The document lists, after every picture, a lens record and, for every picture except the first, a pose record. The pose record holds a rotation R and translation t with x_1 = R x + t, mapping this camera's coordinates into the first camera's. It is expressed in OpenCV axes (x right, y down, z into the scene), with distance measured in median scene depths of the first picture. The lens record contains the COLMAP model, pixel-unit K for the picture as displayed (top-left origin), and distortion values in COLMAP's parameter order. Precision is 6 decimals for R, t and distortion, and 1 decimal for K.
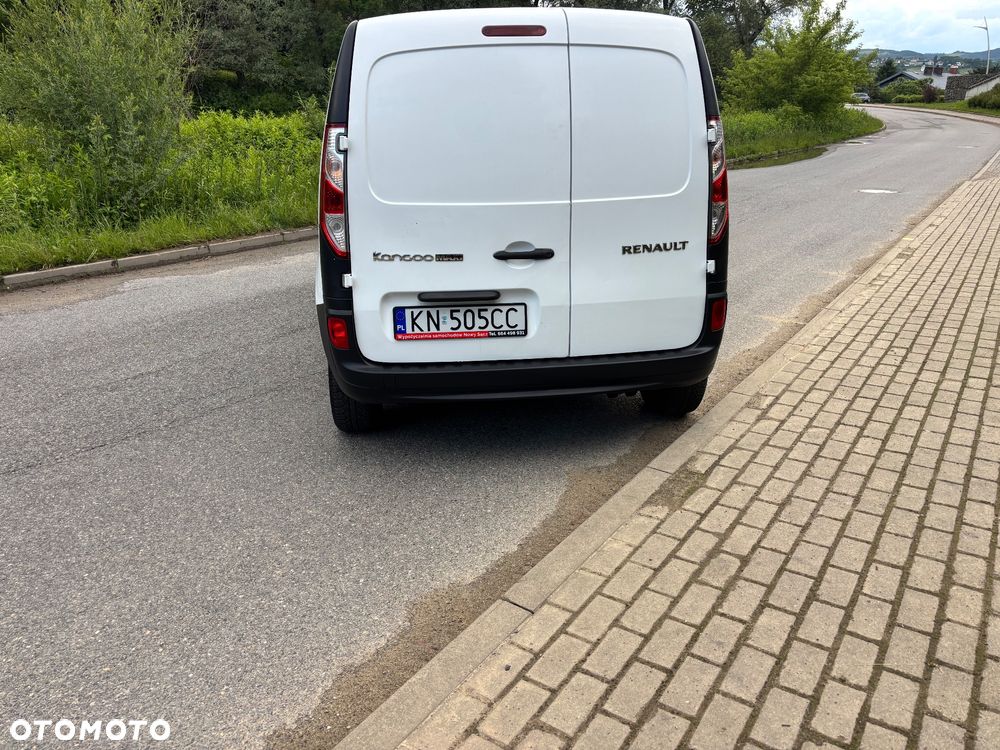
lens RADIAL K [[759.1, 0, 501.5], [0, 759.1, 374.2], [0, 0, 1]] dist [0.063721, -0.073763]
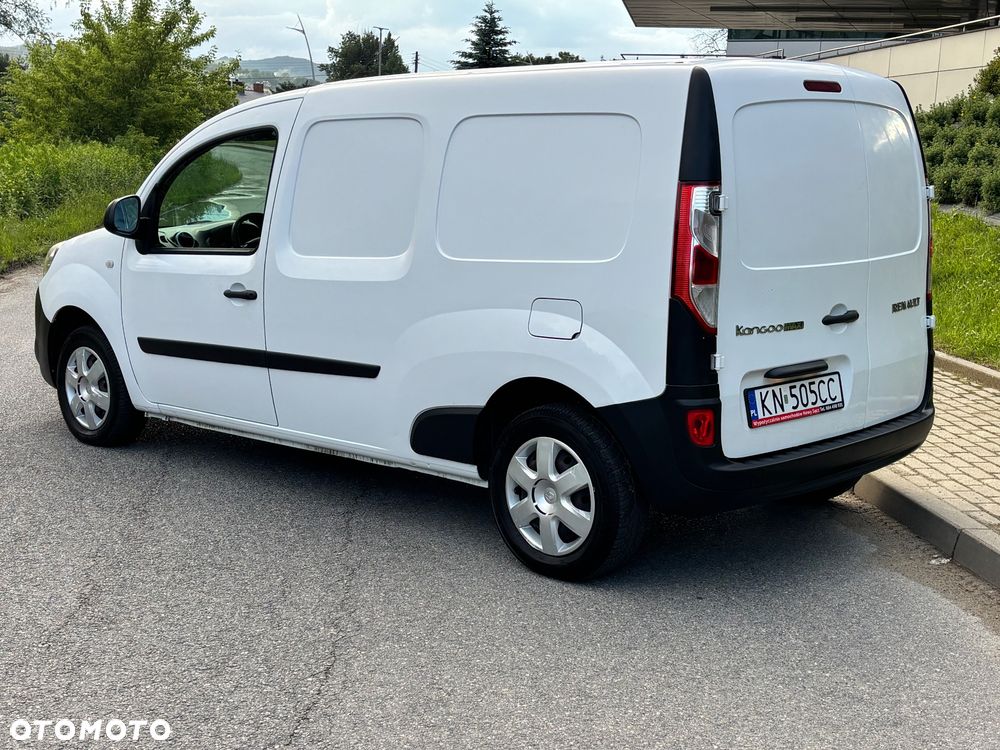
lens RADIAL K [[1365.6, 0, 497.6], [0, 1365.6, 376.3], [0, 0, 1]] dist [0.196336, -0.593956]
pose [[0.762676, -0.085163, 0.641149, -1.315910], [0.185636, 0.978409, -0.090861, -0.015292], [-0.619568, 0.188318, 0.762018, 0.012123]]
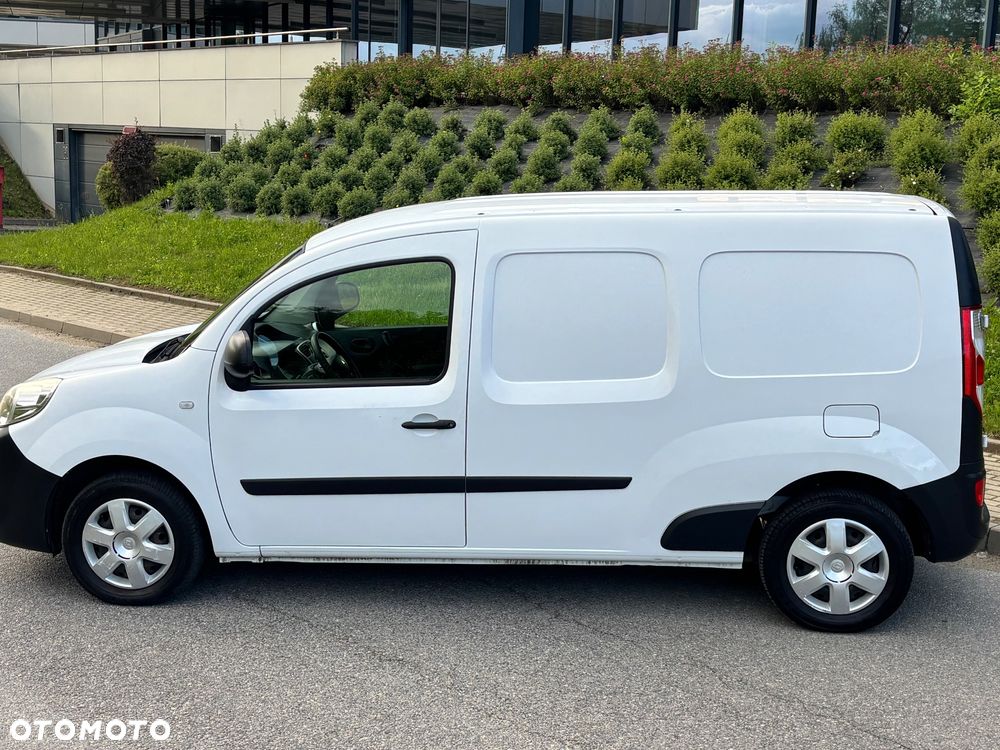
lens RADIAL K [[1365.6, 0, 497.6], [0, 1365.6, 376.3], [0, 0, 1]] dist [0.196336, -0.593956]
pose [[0.201305, -0.163747, 0.965745, -2.182896], [0.303118, 0.947947, 0.097546, -0.598927], [-0.931448, 0.273098, 0.240461, 1.123166]]
